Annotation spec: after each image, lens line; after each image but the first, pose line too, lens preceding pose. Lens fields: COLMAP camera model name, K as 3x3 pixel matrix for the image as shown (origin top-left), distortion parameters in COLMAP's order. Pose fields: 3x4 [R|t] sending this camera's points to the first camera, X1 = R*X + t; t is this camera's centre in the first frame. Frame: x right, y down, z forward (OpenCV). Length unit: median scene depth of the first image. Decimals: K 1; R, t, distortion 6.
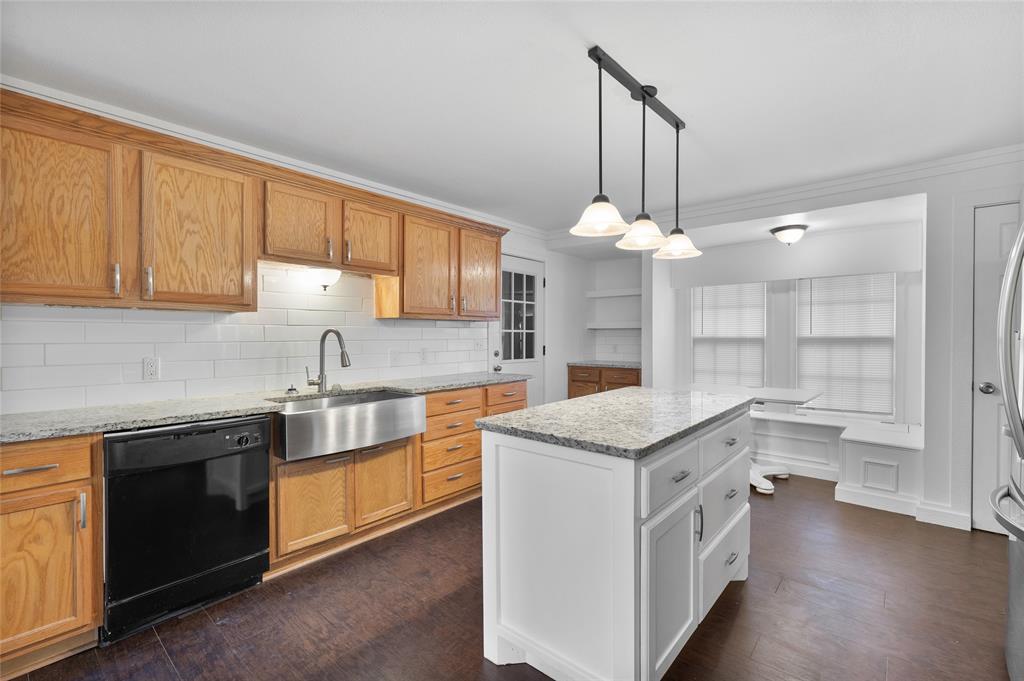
lens RADIAL K [[457.1, 0, 511.1], [0, 457.1, 331.1], [0, 0, 1]] dist [0.018932, 0.000038]
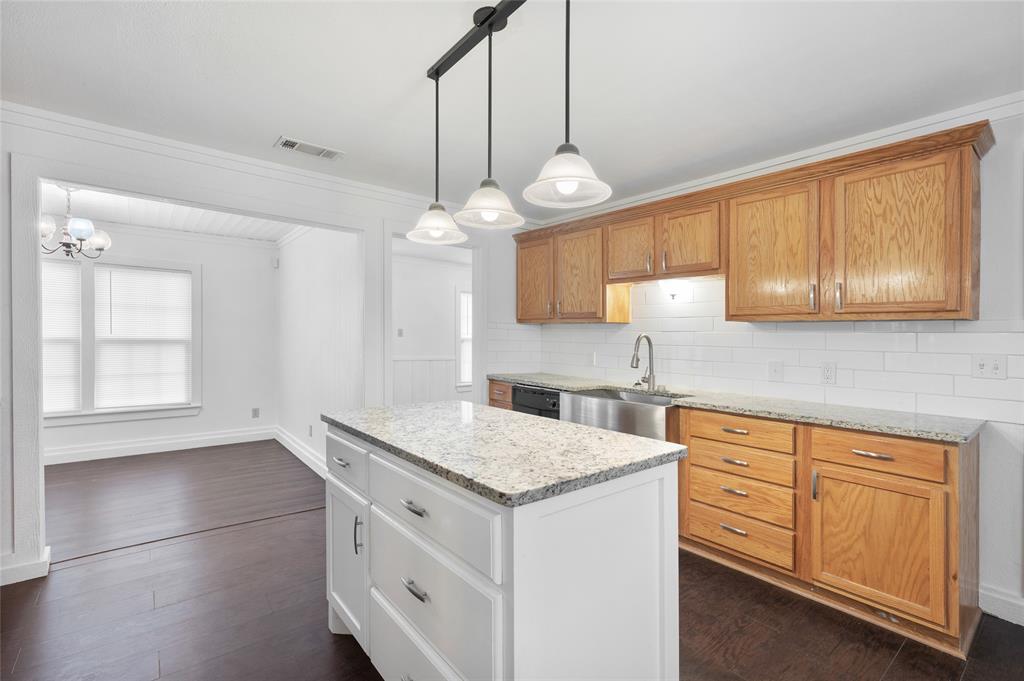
lens RADIAL K [[457.5, 0, 512.6], [0, 457.5, 338.5], [0, 0, 1]] dist [-0.001368, 0.000110]
pose [[-0.164839, 0.005938, -0.986303, 0.720901], [-0.005953, 0.999958, 0.007015, -0.000957], [0.986303, 0.007028, -0.164797, 0.803287]]
